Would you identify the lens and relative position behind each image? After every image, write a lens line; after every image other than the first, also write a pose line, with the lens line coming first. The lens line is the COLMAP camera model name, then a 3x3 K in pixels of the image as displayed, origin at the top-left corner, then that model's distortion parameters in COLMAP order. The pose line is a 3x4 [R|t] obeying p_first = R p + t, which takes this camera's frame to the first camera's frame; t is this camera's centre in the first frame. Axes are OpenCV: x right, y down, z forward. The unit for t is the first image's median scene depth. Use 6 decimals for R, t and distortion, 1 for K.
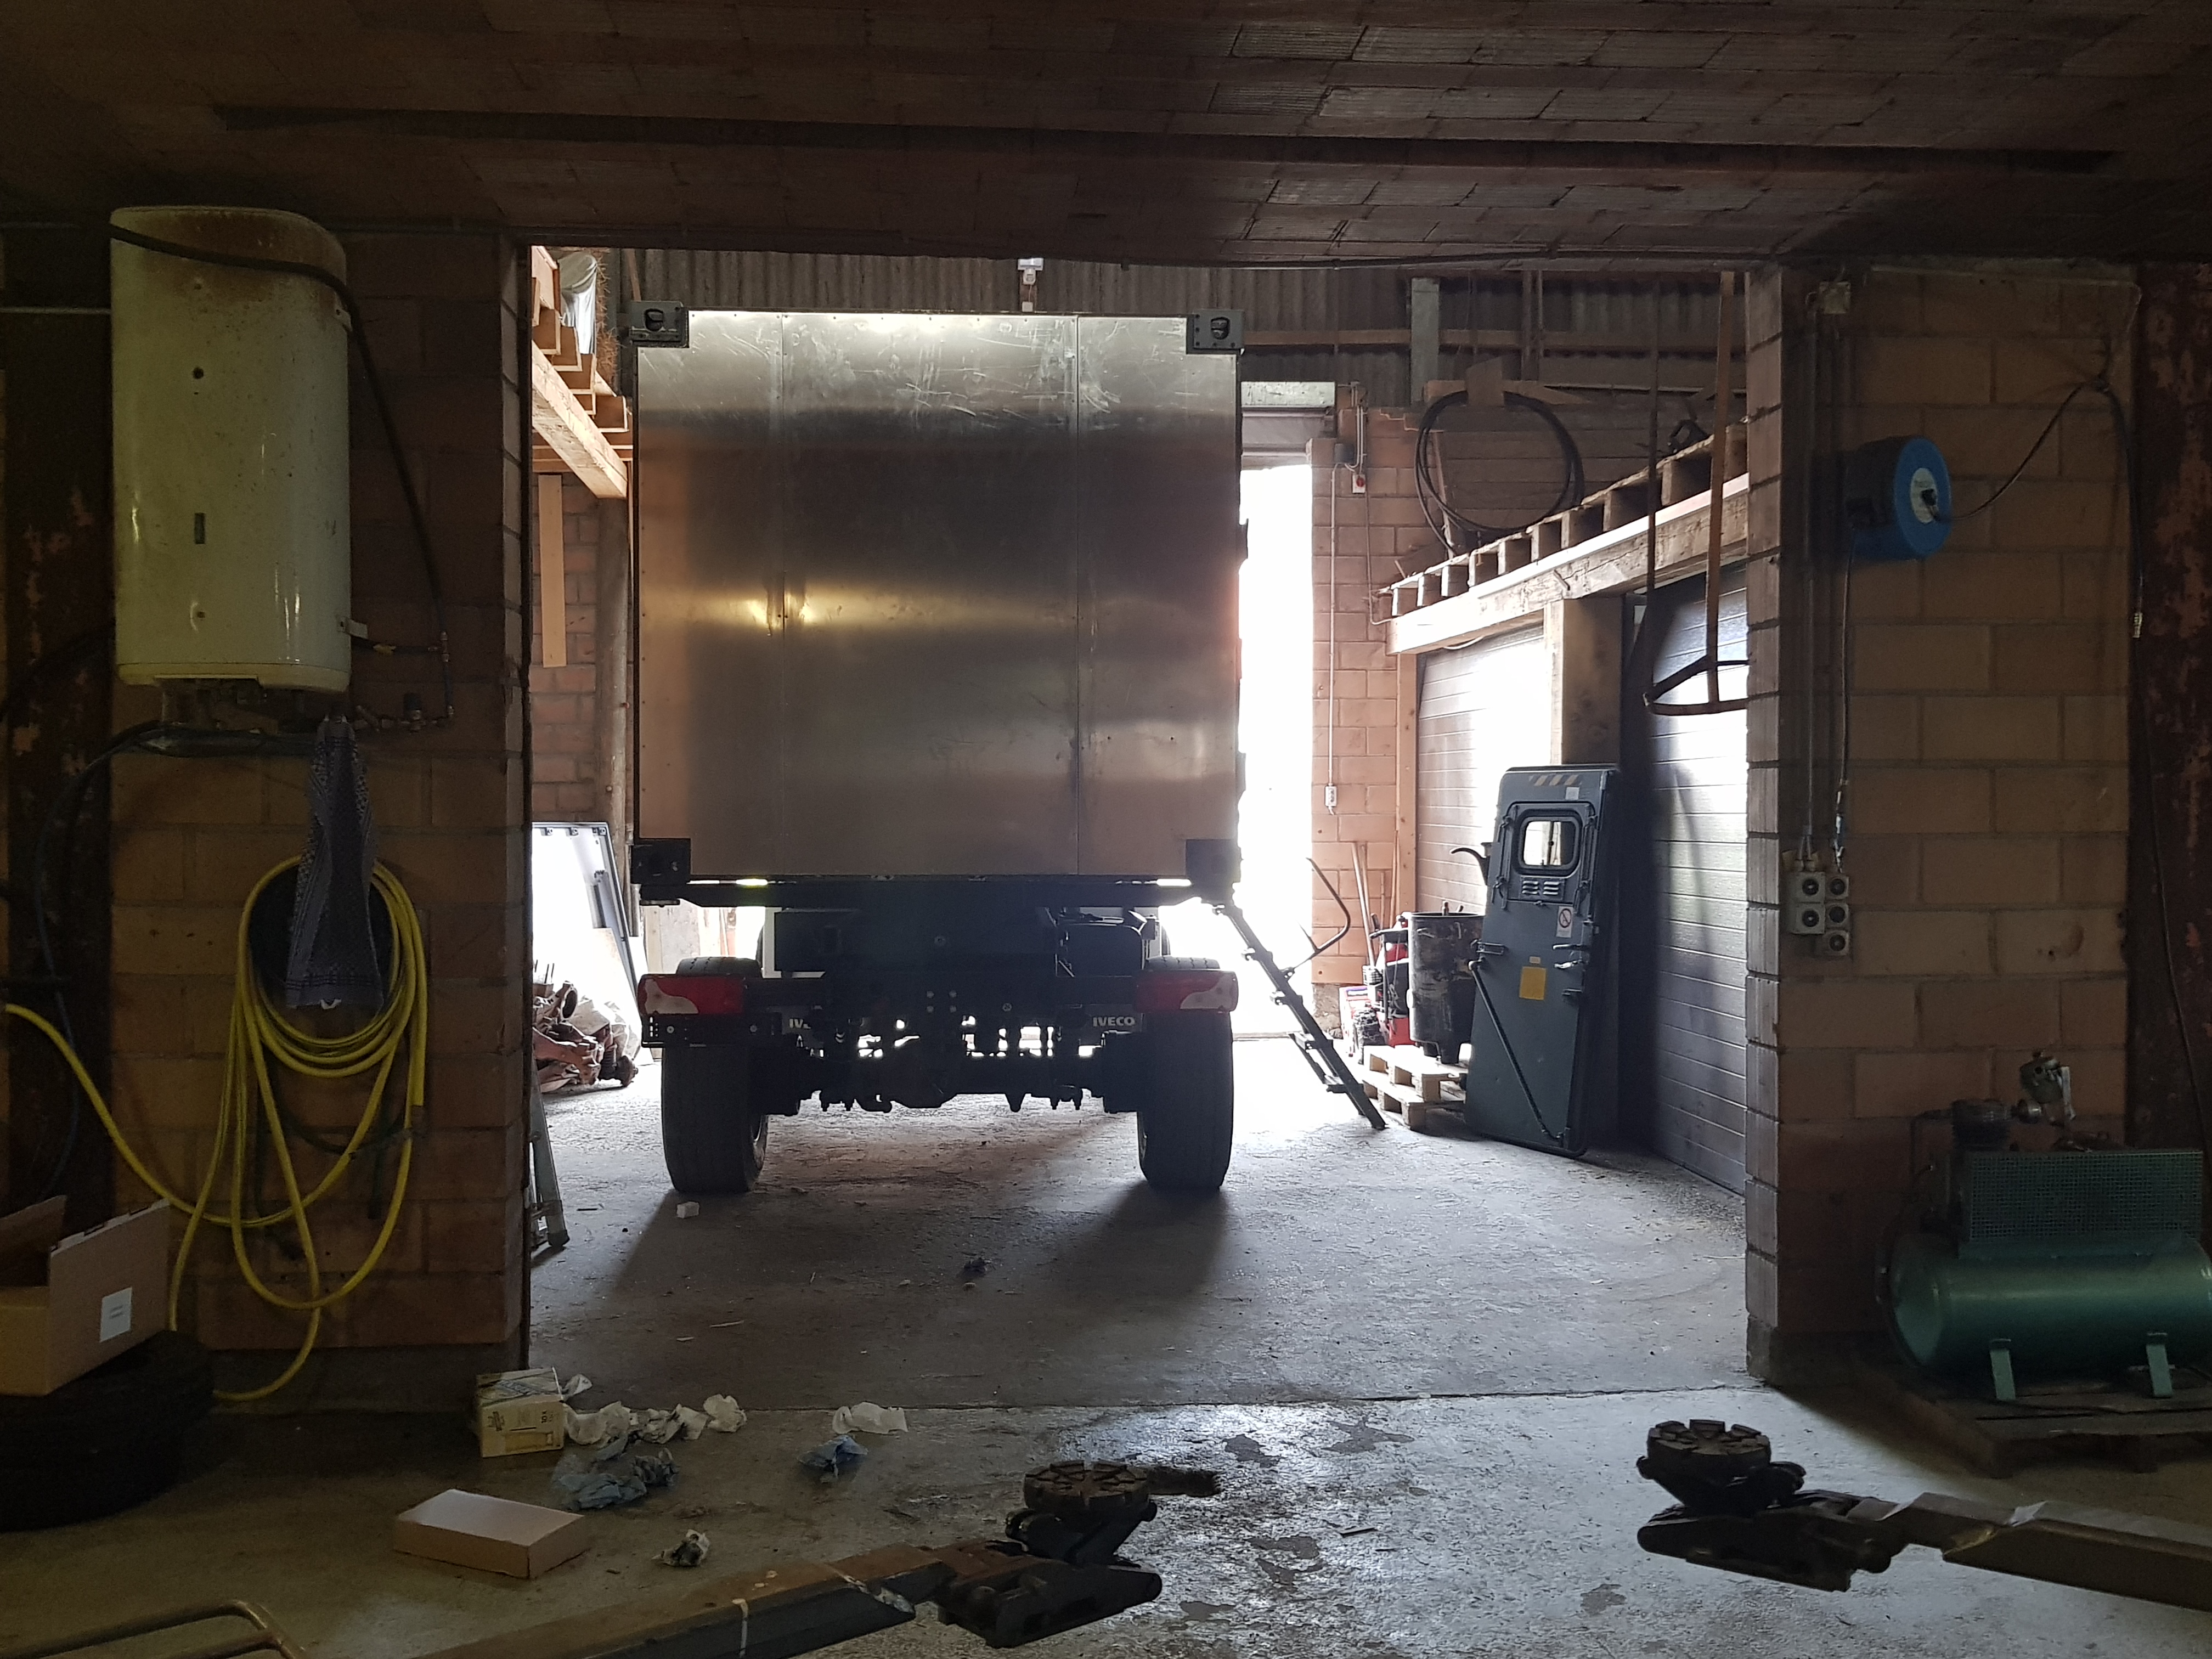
lens RADIAL K [[1734.1, 0, 1036.1], [0, 1734.1, 844.9], [0, 0, 1]] dist [-0.002485, -0.003283]
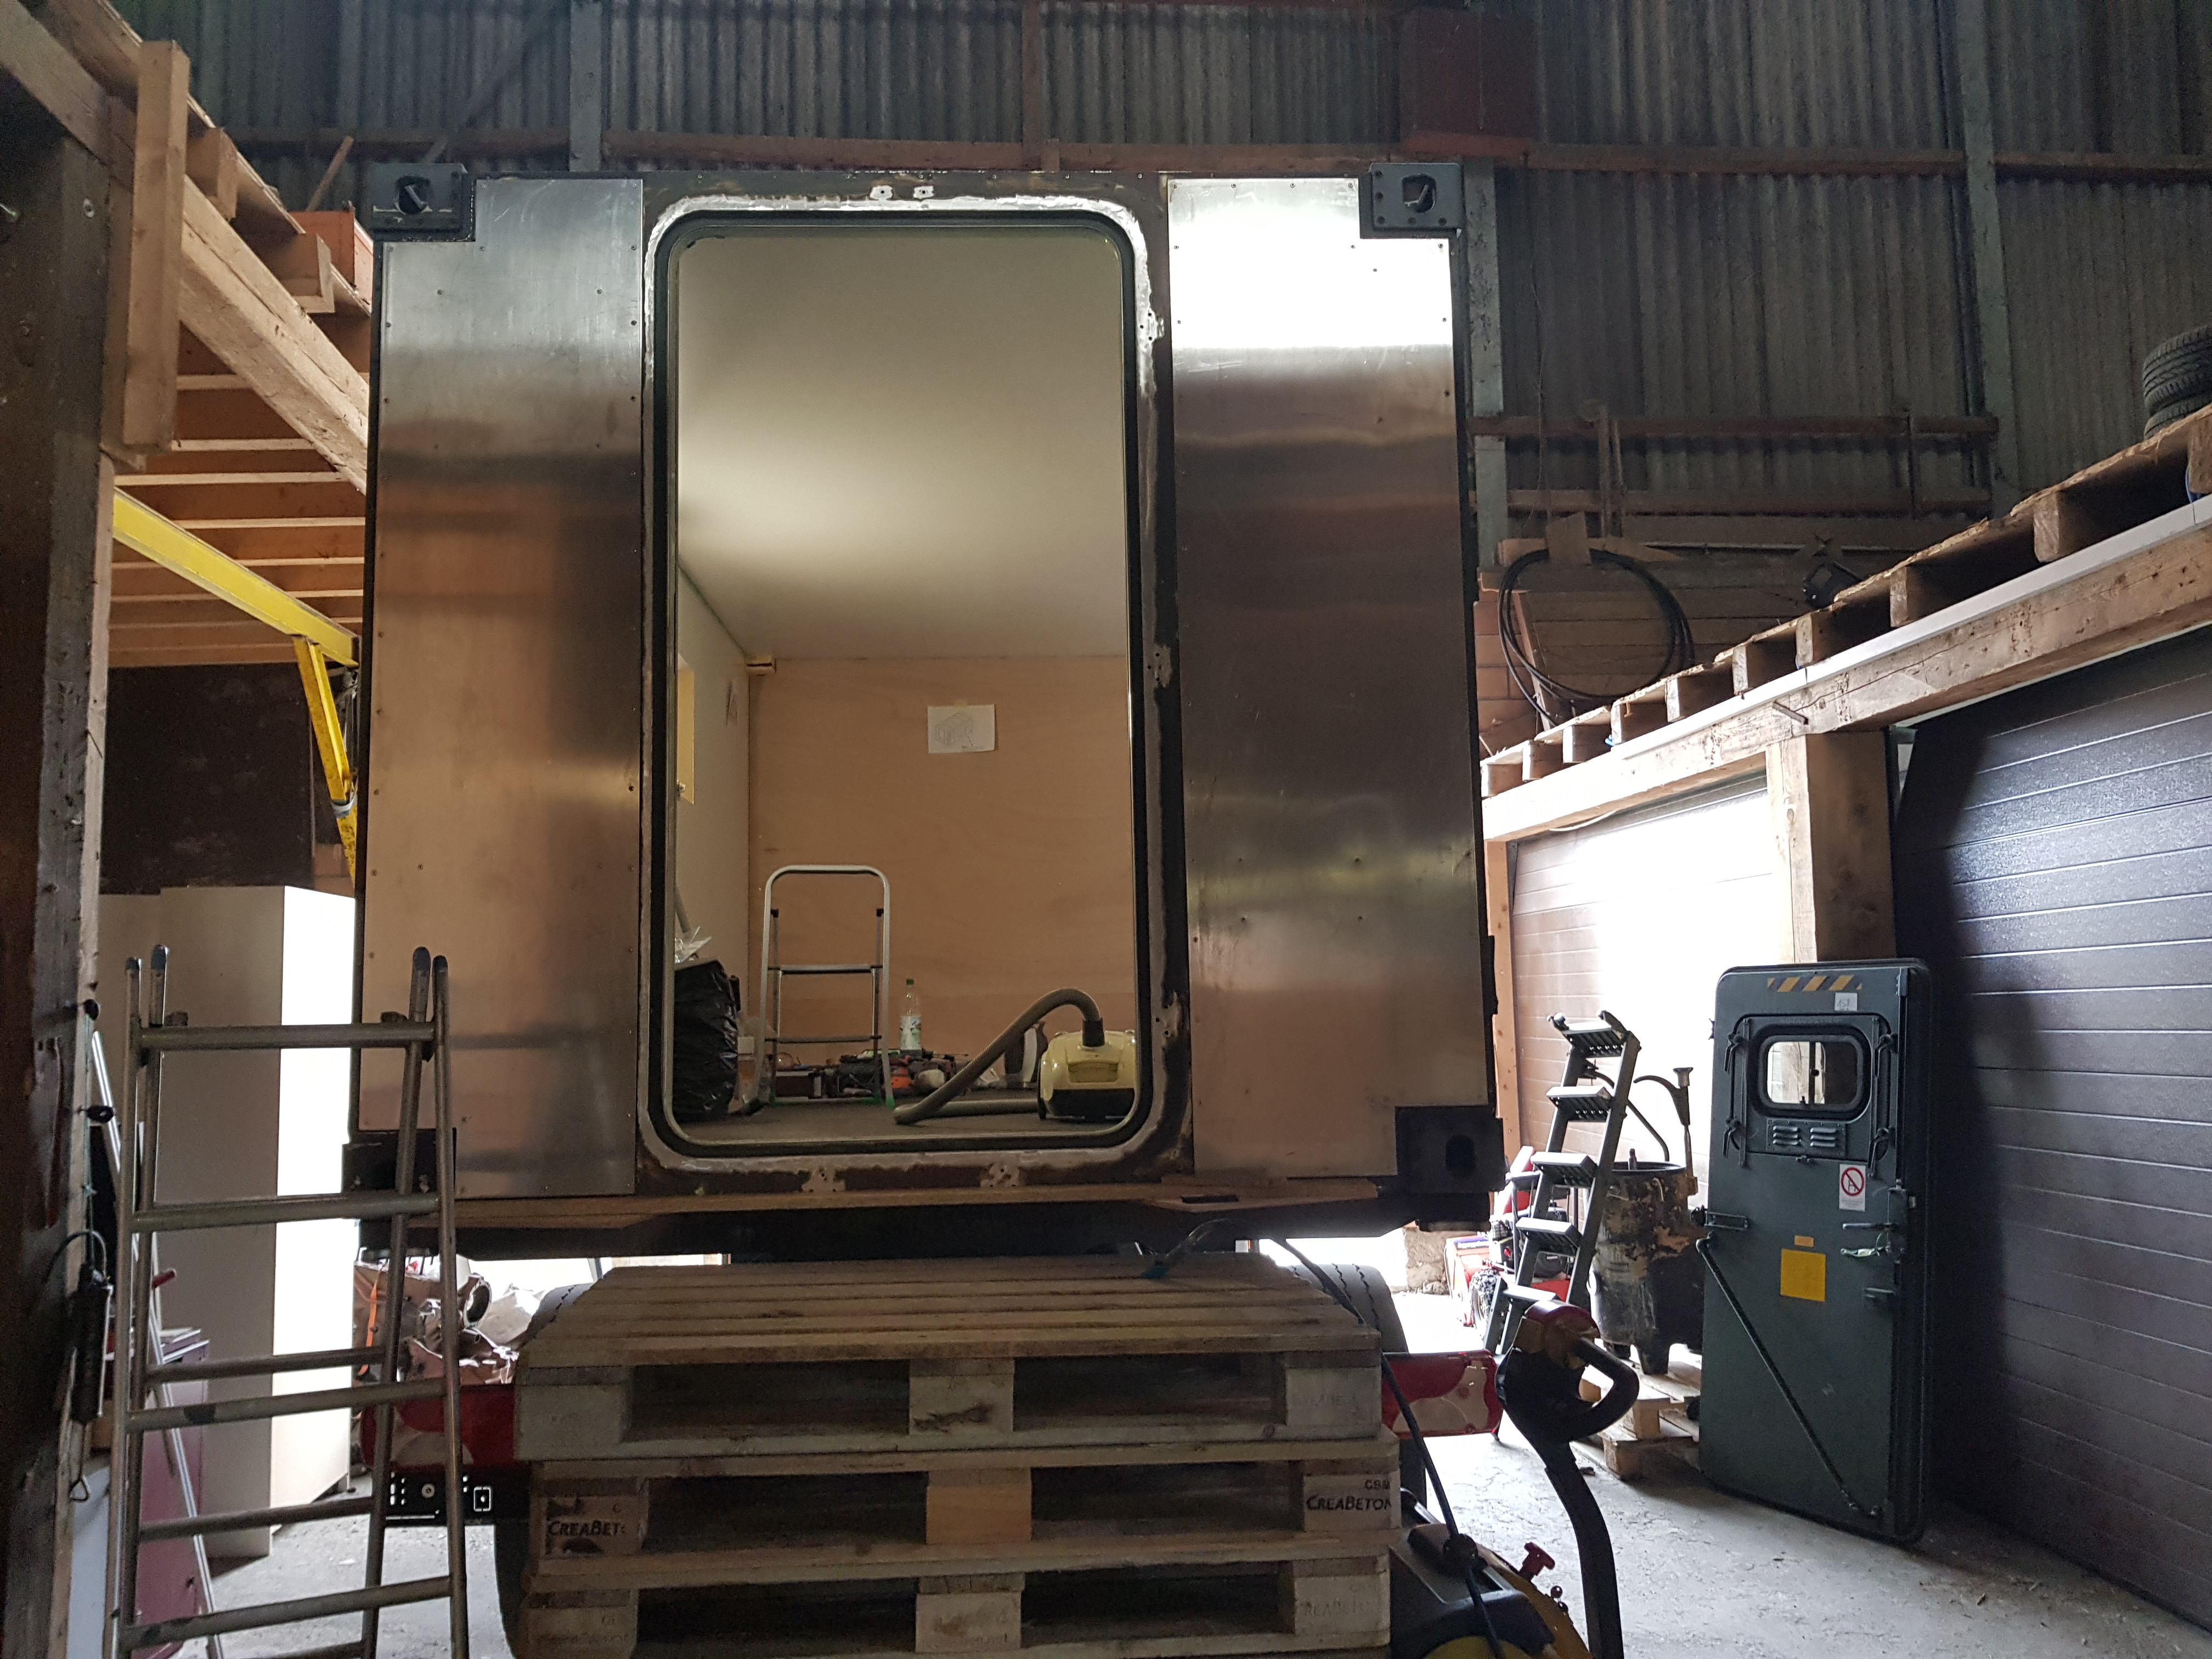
lens RADIAL K [[1734.1, 0, 1036.1], [0, 1734.1, 844.9], [0, 0, 1]] dist [-0.002485, -0.003283]
pose [[0.999650, -0.020842, -0.016295, -0.006505], [0.018679, 0.992206, -0.123199, -0.009430], [0.018736, 0.122852, 0.992248, 0.214549]]
